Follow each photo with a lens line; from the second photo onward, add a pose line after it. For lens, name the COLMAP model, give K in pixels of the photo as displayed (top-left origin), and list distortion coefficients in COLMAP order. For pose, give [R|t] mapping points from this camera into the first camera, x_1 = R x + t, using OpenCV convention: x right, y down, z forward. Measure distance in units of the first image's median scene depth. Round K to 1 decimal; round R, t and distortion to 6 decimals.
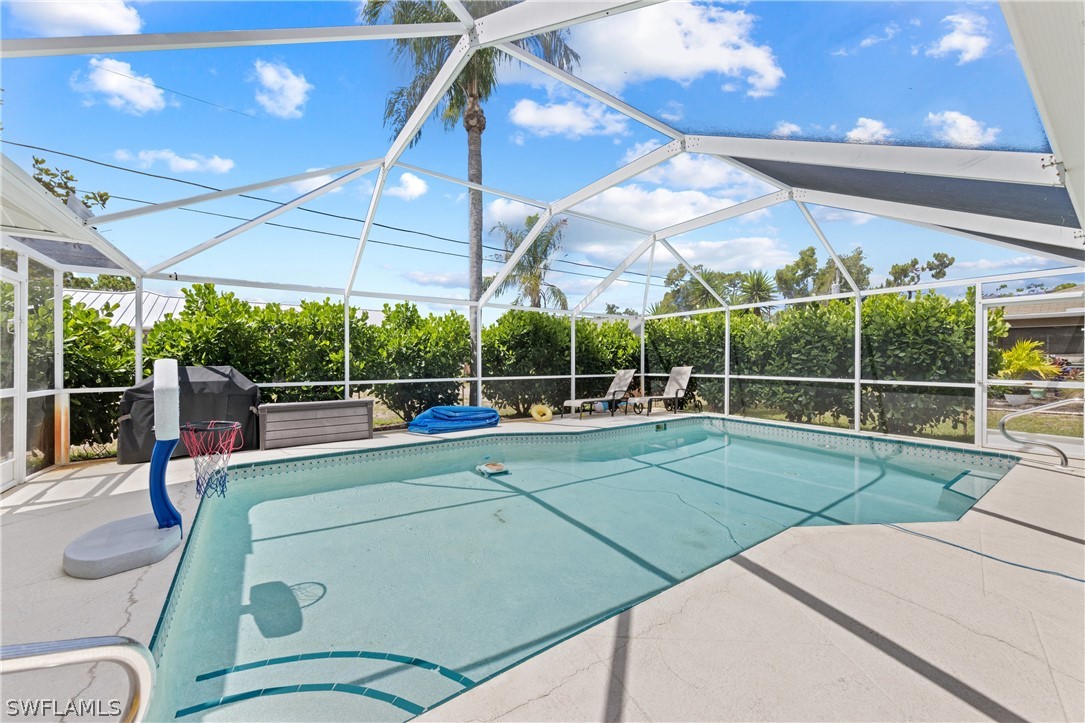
lens RADIAL K [[407.1, 0, 537.3], [0, 407.1, 360.8], [0, 0, 1]] dist [0.000237, -0.000286]
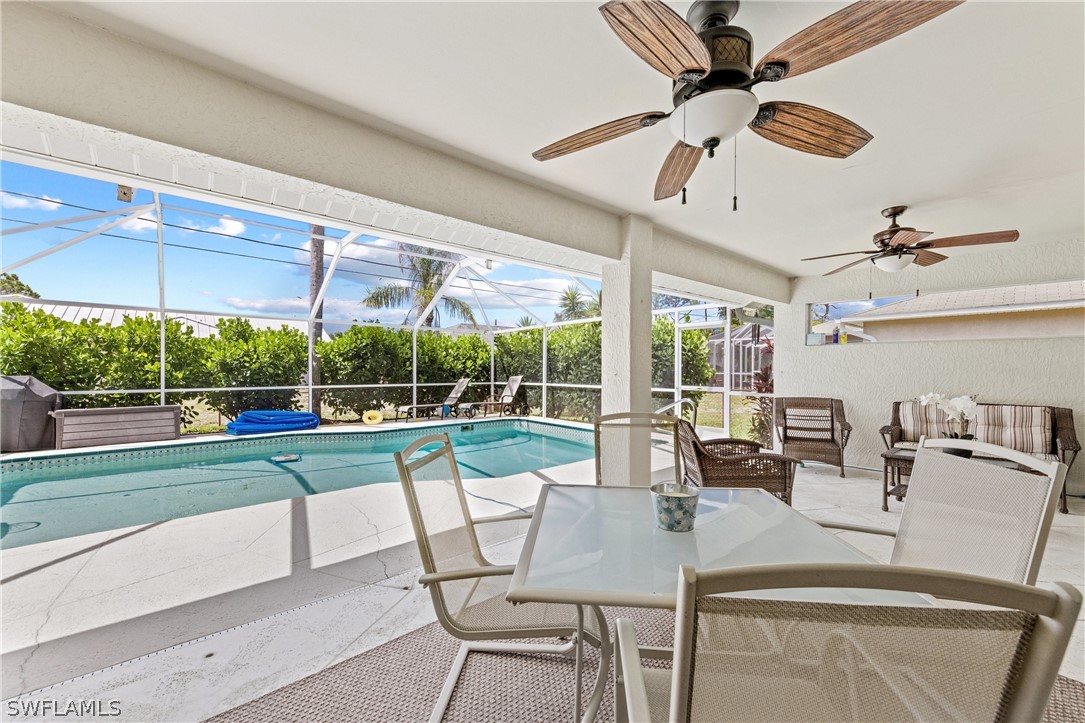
lens RADIAL K [[427.1, 0, 547.8], [0, 427.1, 366.6], [0, 0, 1]] dist [0.006429, -0.000860]
pose [[0.995490, 0.001948, 0.094847, 0.397661], [-0.001340, 0.999978, -0.006472, -0.004667], [-0.094858, 0.006316, 0.995471, -0.229947]]
